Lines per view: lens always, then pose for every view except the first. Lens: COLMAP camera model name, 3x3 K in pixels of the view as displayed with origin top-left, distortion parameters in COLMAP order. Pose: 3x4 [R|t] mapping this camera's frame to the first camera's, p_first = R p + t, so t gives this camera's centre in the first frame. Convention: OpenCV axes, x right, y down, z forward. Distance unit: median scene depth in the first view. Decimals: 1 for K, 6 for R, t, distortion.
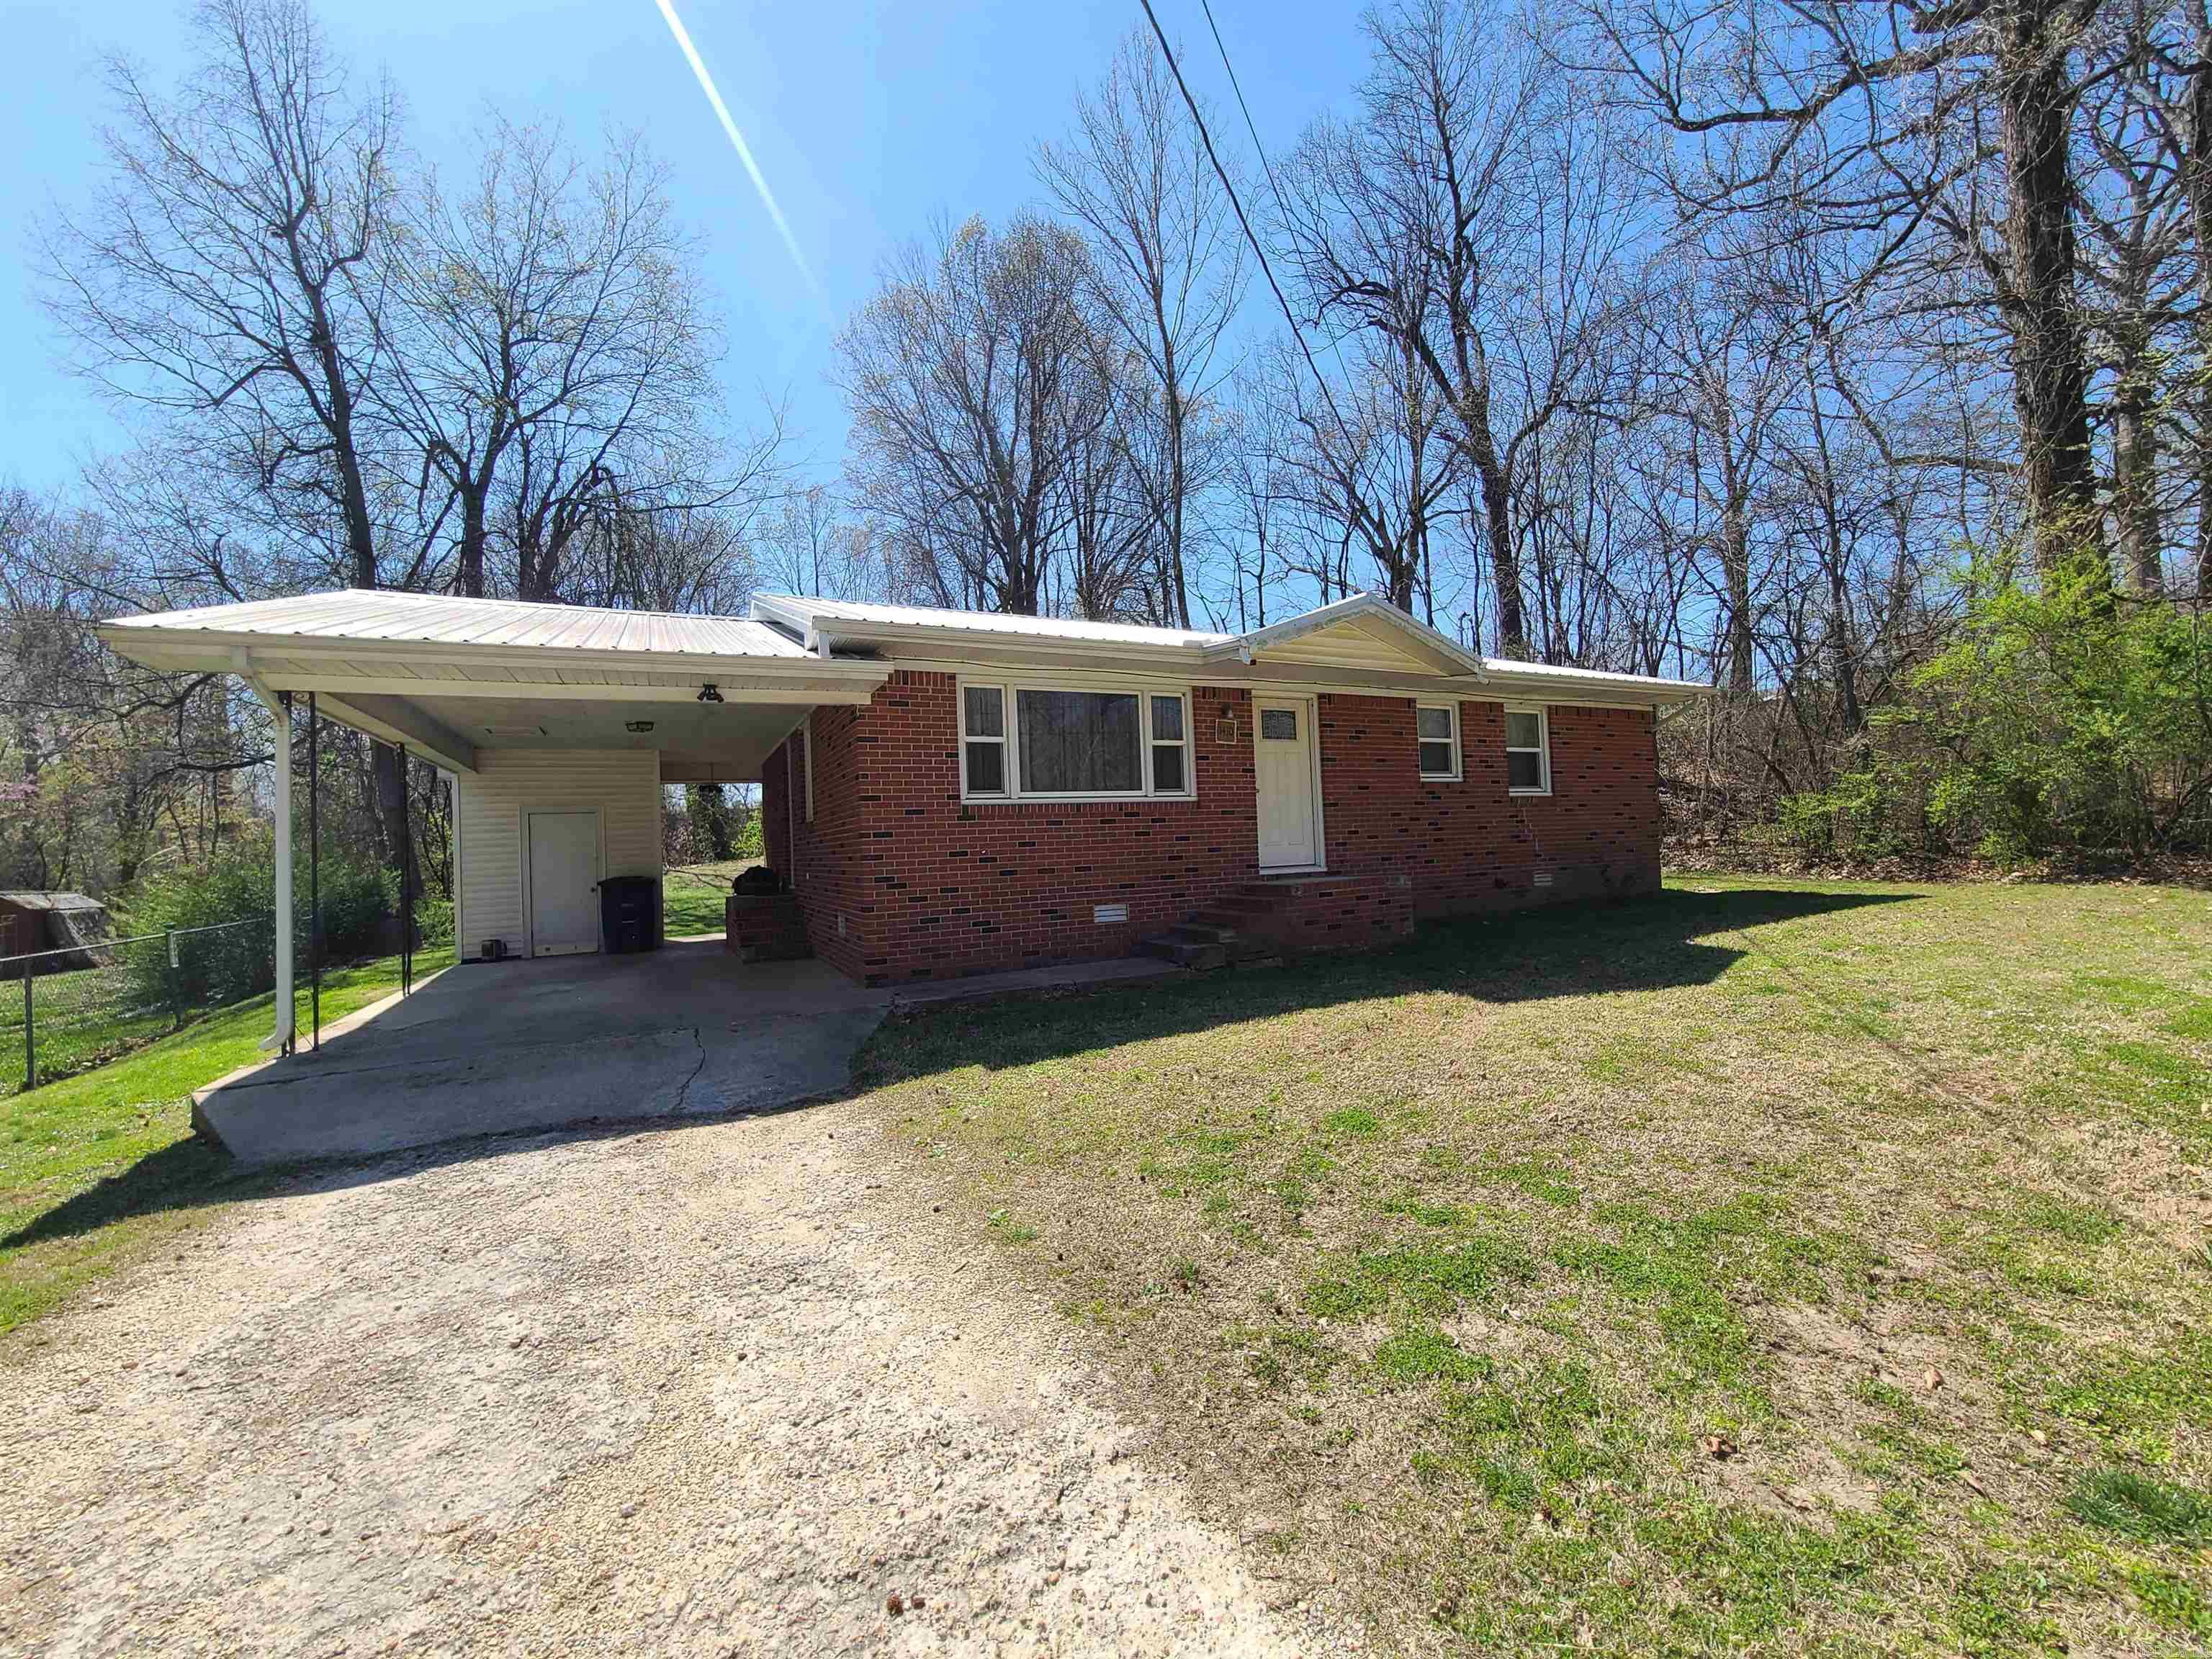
lens RADIAL K [[902.1, 0, 1124.9], [0, 902.1, 820.9], [0, 0, 1]] dist [-0.000855, -0.002114]
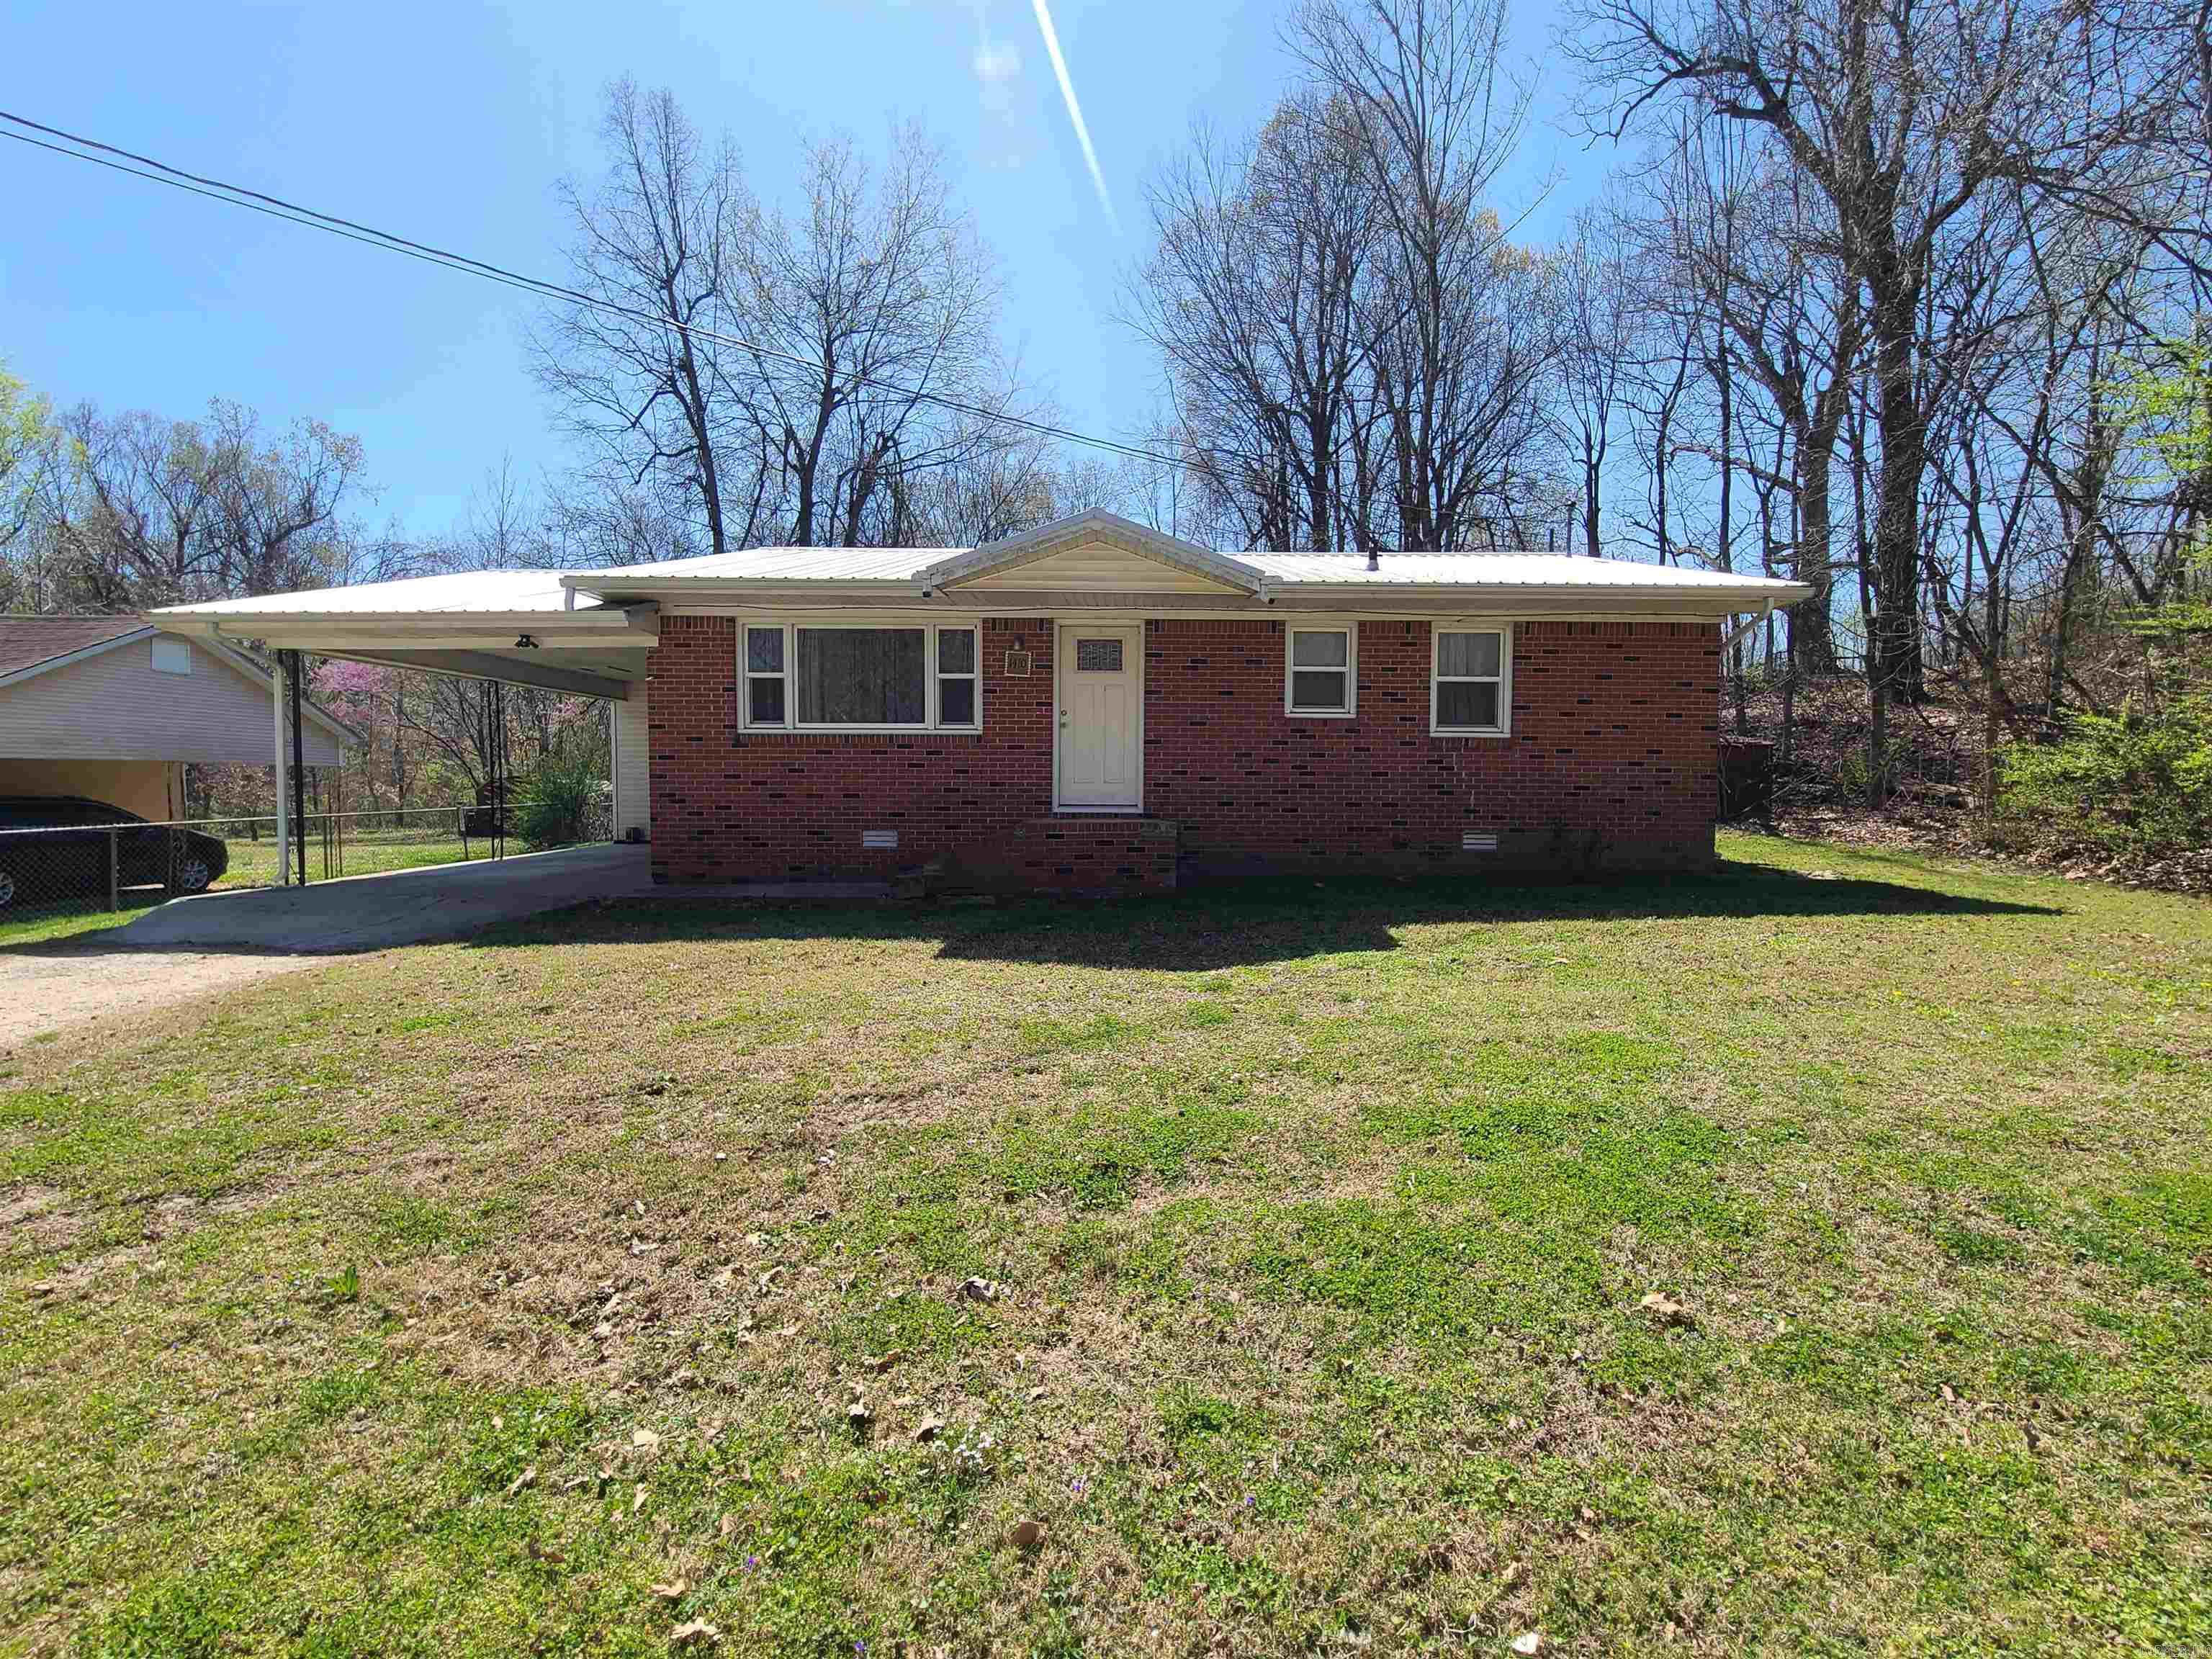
lens RADIAL K [[902.1, 0, 1124.9], [0, 902.1, 820.9], [0, 0, 1]] dist [-0.000855, -0.002114]
pose [[0.890601, 0.065172, -0.450092, 0.665550], [-0.028120, 0.995677, 0.088529, -0.019390], [0.453916, -0.066188, 0.888583, 0.174058]]
